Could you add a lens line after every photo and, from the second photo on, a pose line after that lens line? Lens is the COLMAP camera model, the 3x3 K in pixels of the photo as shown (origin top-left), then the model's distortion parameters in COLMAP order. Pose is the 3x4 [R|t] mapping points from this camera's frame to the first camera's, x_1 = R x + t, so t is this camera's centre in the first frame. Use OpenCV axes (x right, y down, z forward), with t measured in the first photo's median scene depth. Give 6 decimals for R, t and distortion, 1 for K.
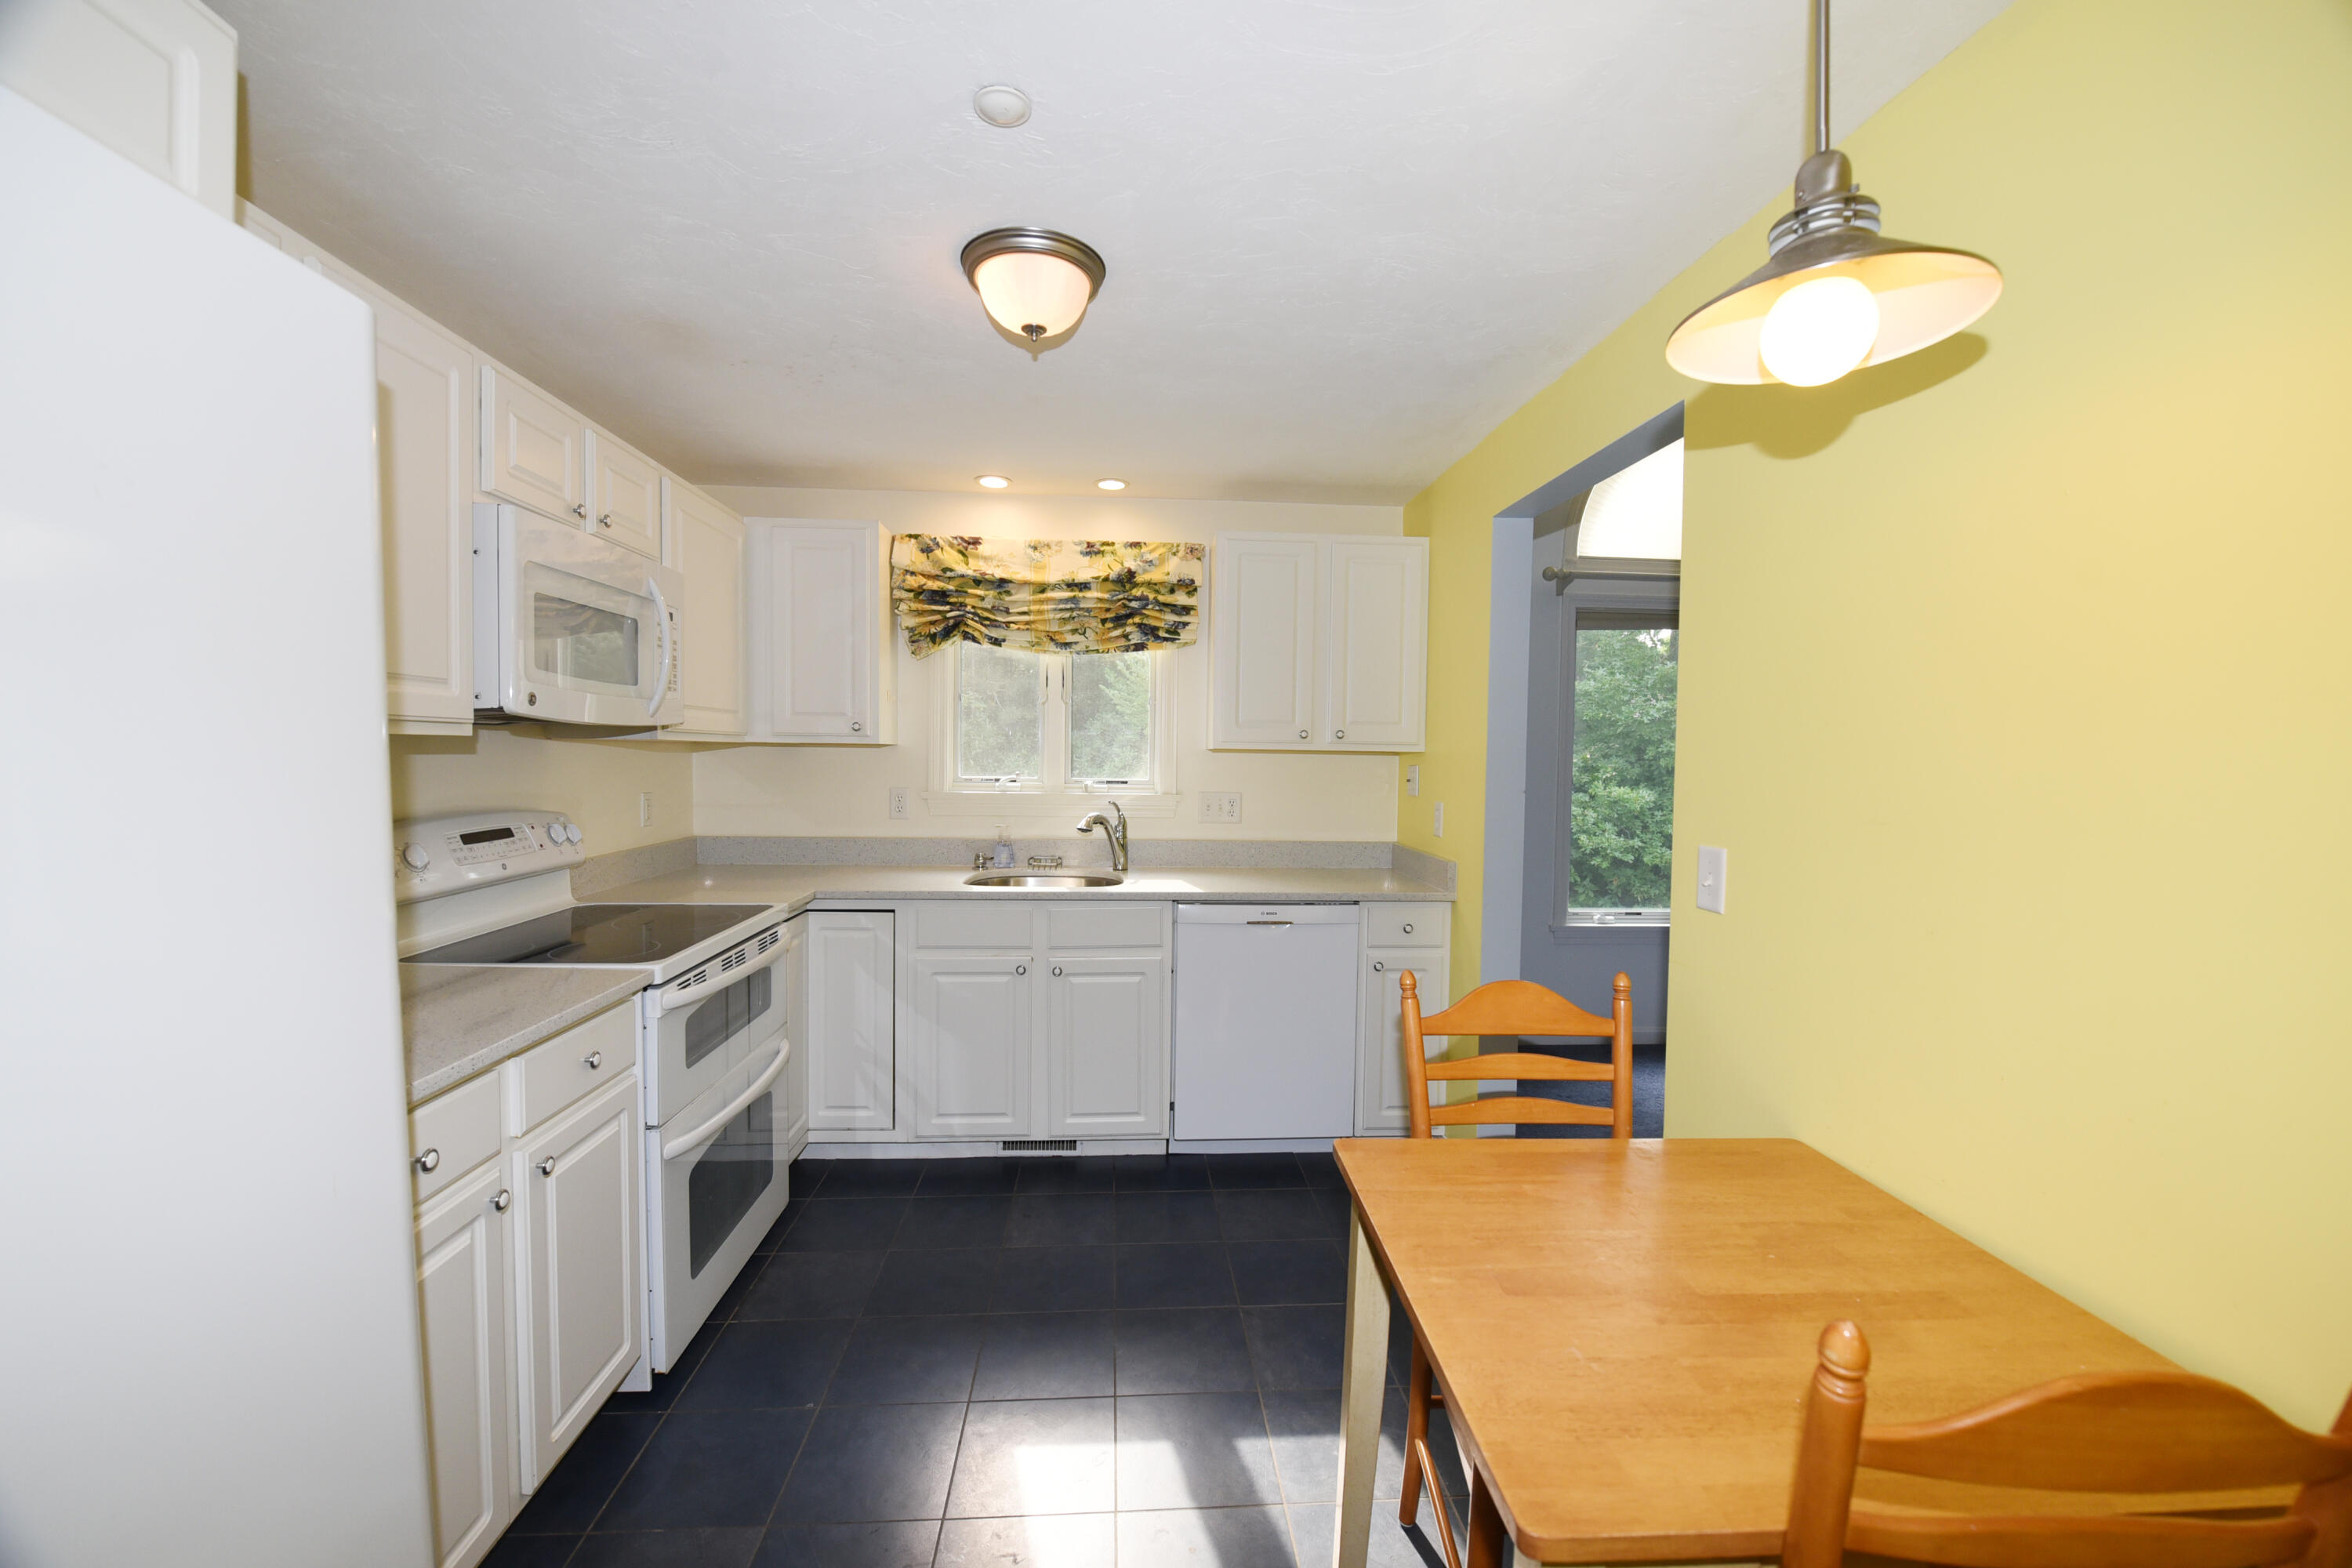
lens RADIAL K [[932.0, 0, 1183.8], [0, 932.0, 787.9], [0, 0, 1]] dist [-0.011869, -0.003879]
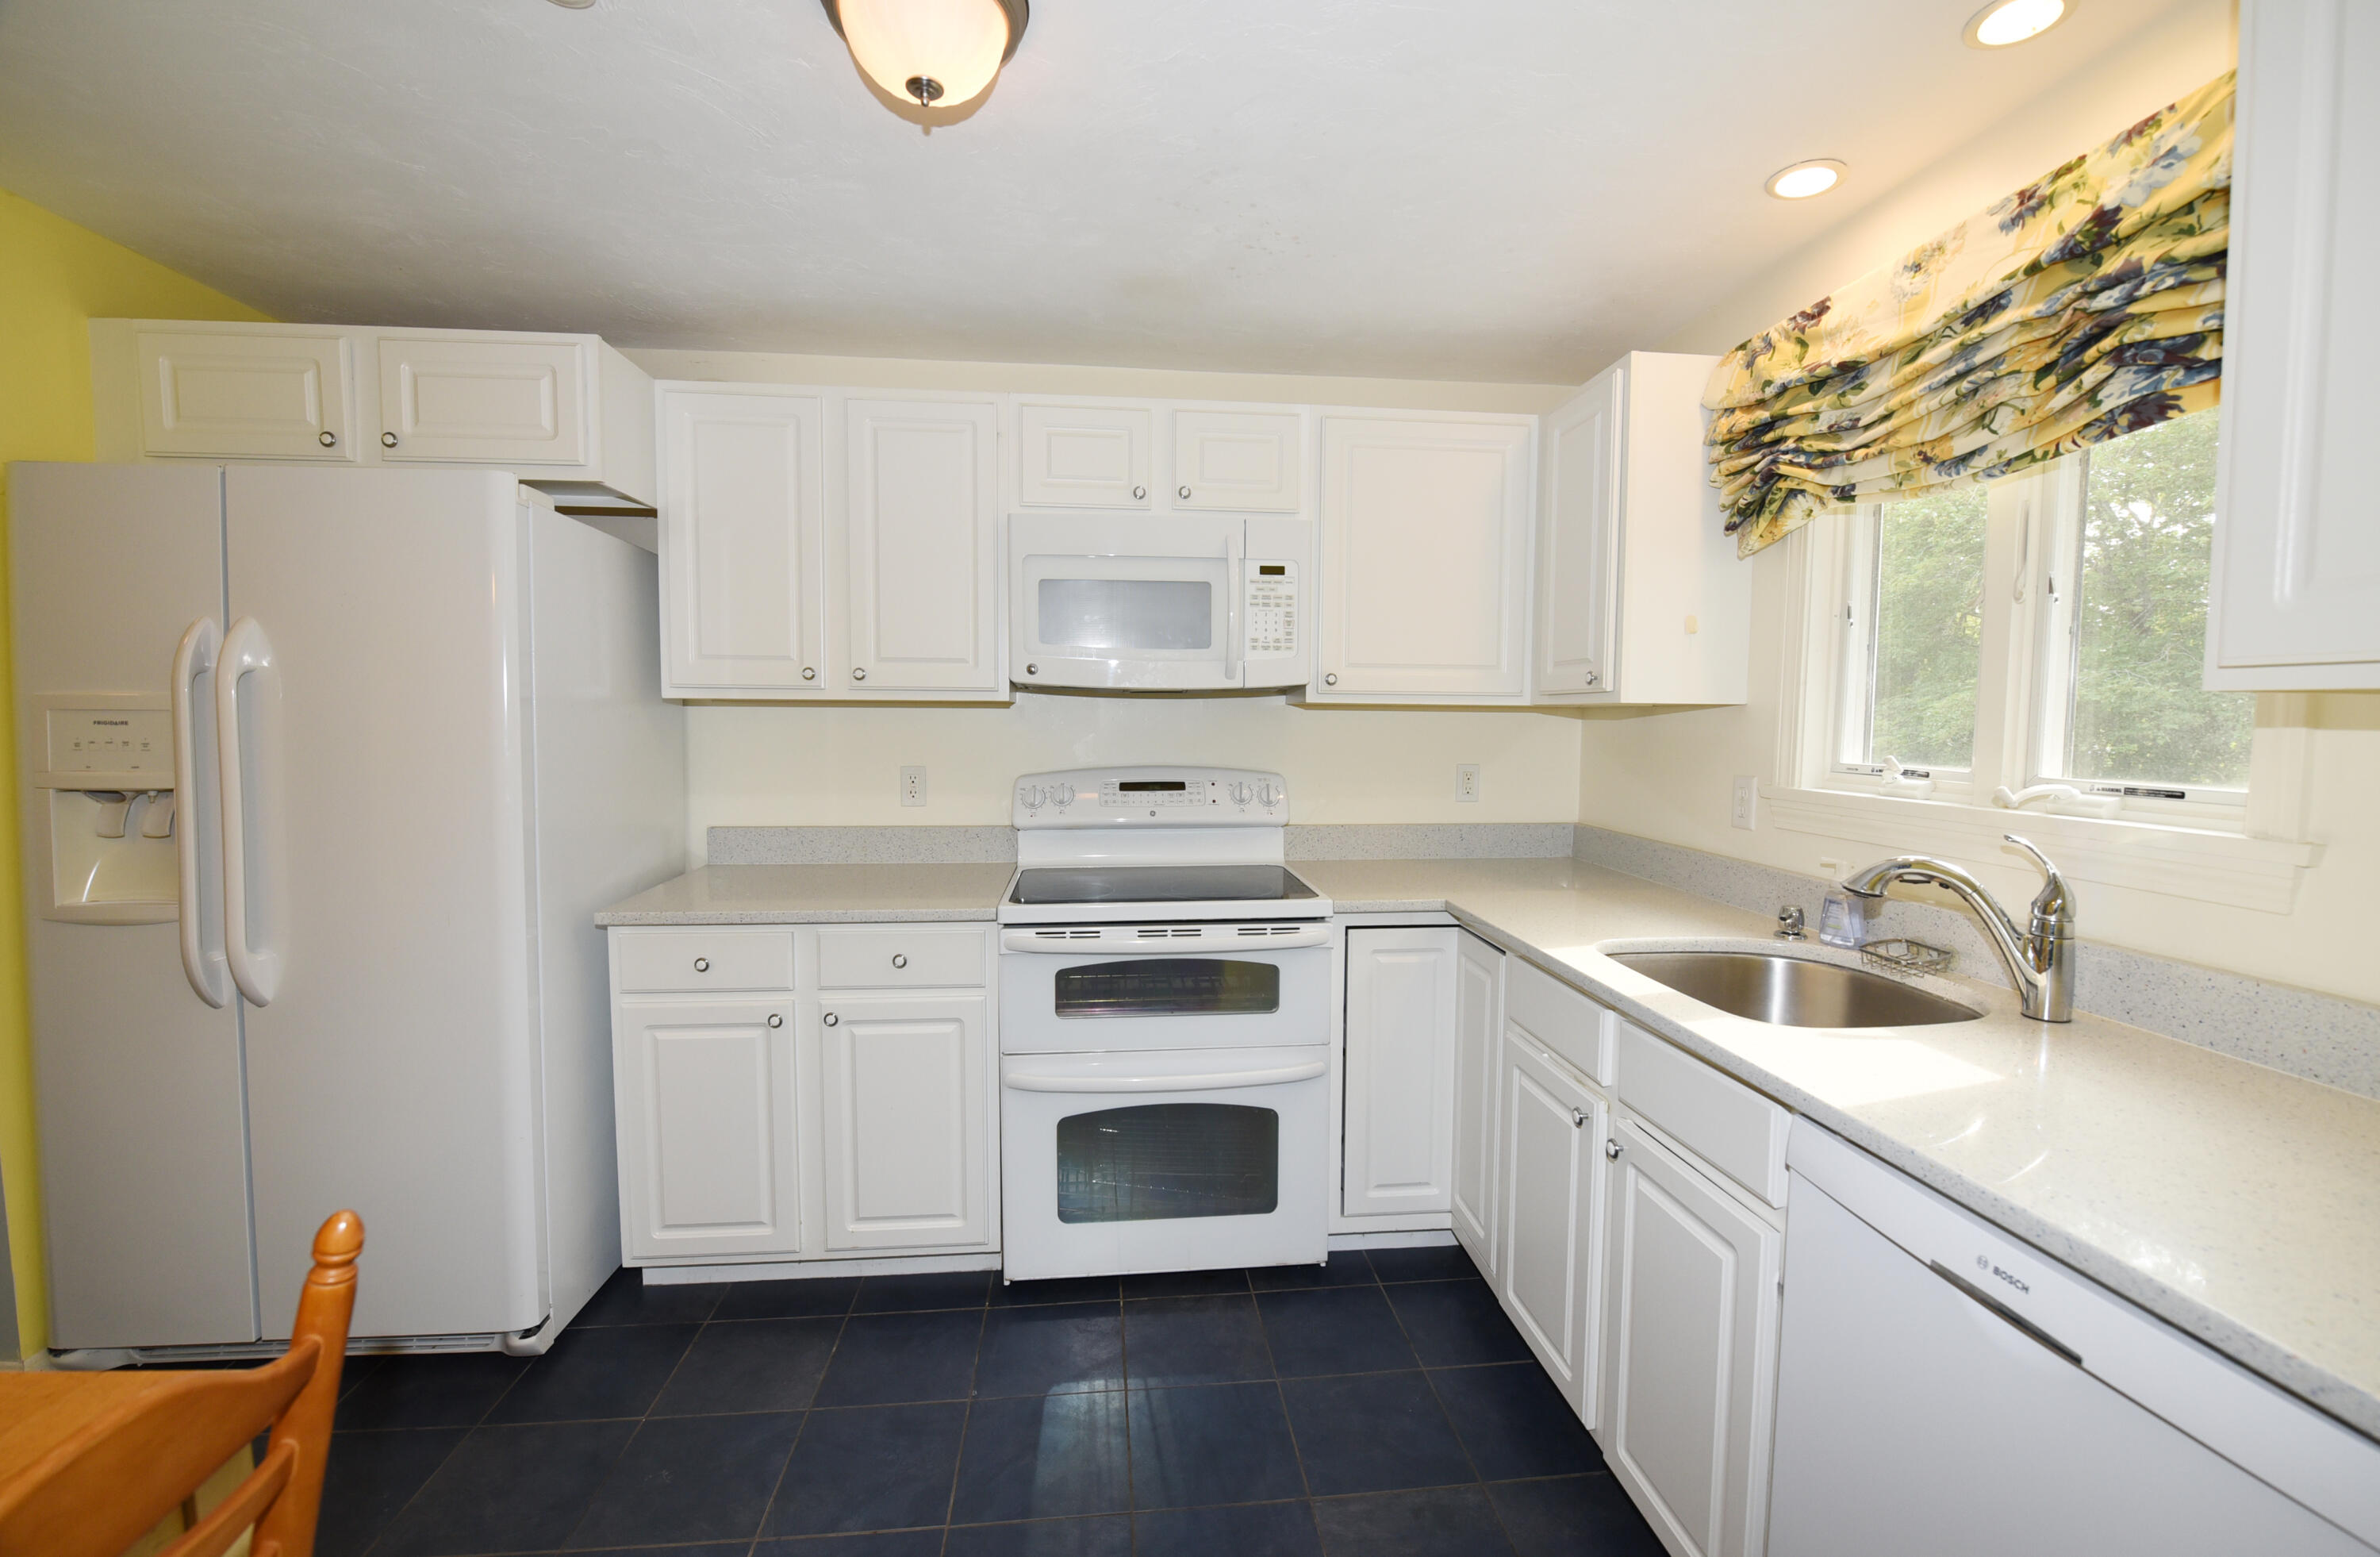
lens RADIAL K [[976.0, 0, 1190.0], [0, 976.0, 778.5], [0, 0, 1]] dist [-0.024132, -0.000066]
pose [[0.015655, 0.051620, -0.998544, 0.317994], [-0.043058, 0.997775, 0.050905, -0.015440], [0.998950, 0.042198, 0.017843, 0.647490]]
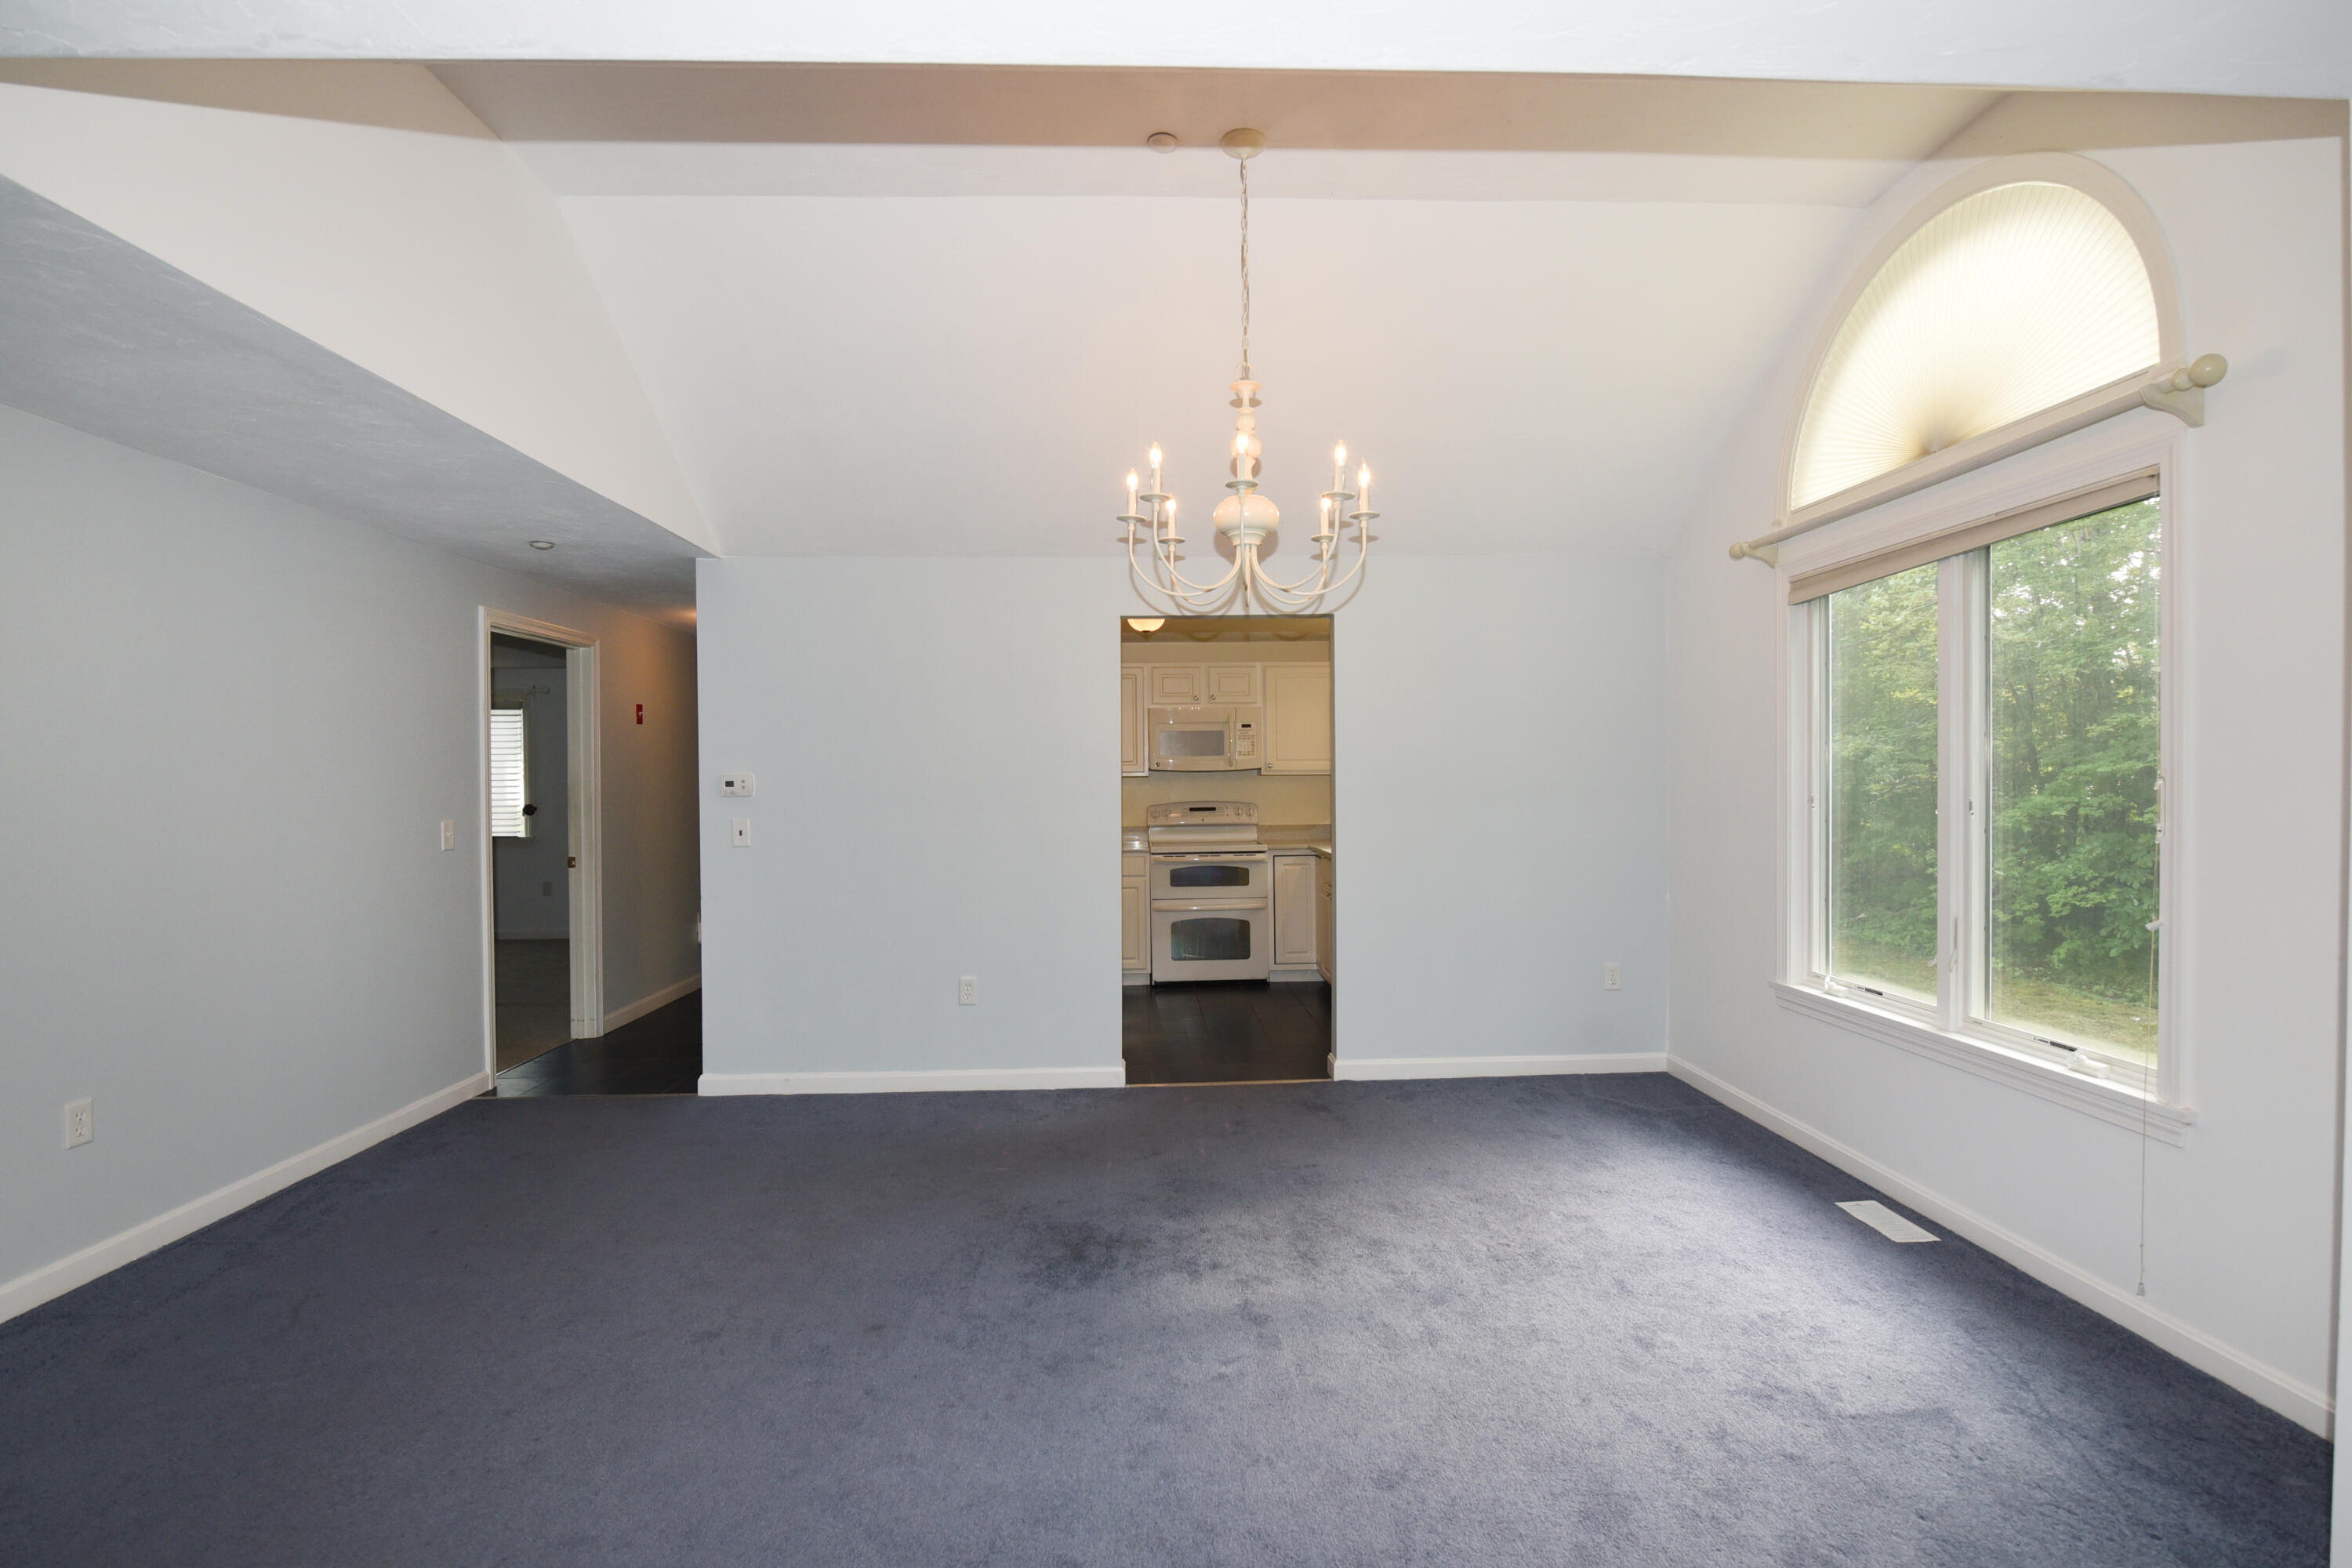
lens RADIAL K [[1046.4, 0, 1176.0], [0, 1046.4, 784.0], [0, 0, 1]] dist [-0.000828, -0.000015]
pose [[-0.038112, -0.010151, -0.999222, 1.660269], [-0.026904, 0.999596, -0.009128, 0.003603], [0.998911, 0.026535, -0.038370, 0.657945]]
